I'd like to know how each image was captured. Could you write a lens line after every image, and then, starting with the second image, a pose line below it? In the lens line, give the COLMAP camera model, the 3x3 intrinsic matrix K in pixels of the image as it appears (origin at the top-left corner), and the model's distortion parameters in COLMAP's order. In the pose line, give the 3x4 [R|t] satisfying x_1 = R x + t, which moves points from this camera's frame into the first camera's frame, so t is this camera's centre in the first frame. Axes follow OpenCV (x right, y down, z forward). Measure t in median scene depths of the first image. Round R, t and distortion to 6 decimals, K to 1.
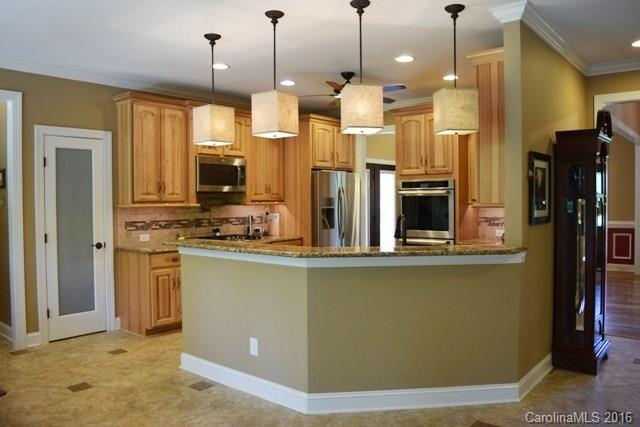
lens RADIAL K [[503.5, 0, 321.6], [0, 503.5, 214.3], [0, 0, 1]] dist [-0.084965, -0.002034]
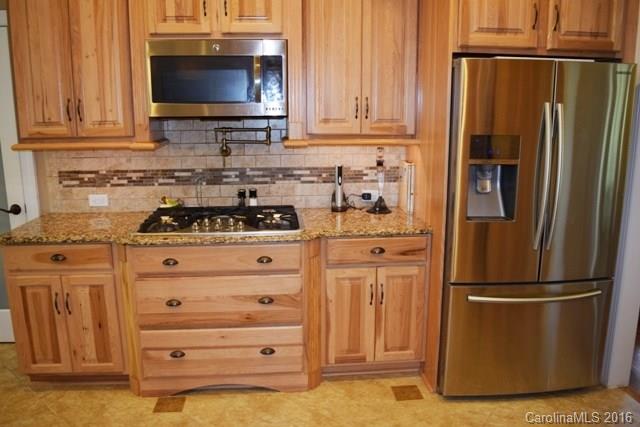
lens RADIAL K [[503.5, 0, 324.0], [0, 503.5, 217.9], [0, 0, 1]] dist [-0.084965, -0.002034]
pose [[0.710069, 0.157574, -0.686275, 0.209078], [-0.026109, 0.979860, 0.197969, -0.049814], [0.703648, -0.122654, 0.699882, 0.779273]]
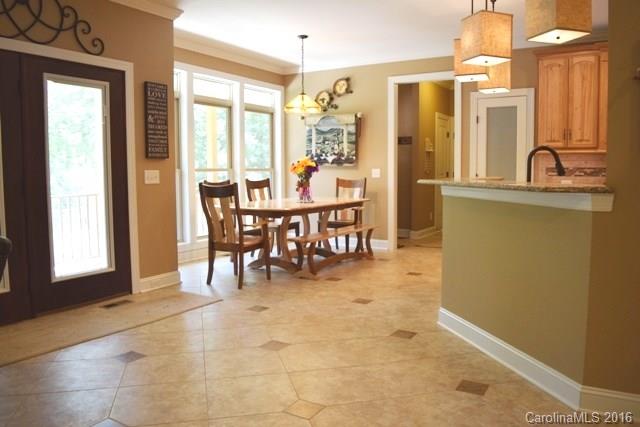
lens RADIAL K [[503.5, 0, 320.9], [0, 503.5, 212.8], [0, 0, 1]] dist [-0.084965, -0.002034]
pose [[0.149820, 0.090375, -0.984574, 0.601386], [-0.026729, 0.995820, 0.087340, 0.031794], [0.988352, 0.013232, 0.151610, 0.320593]]
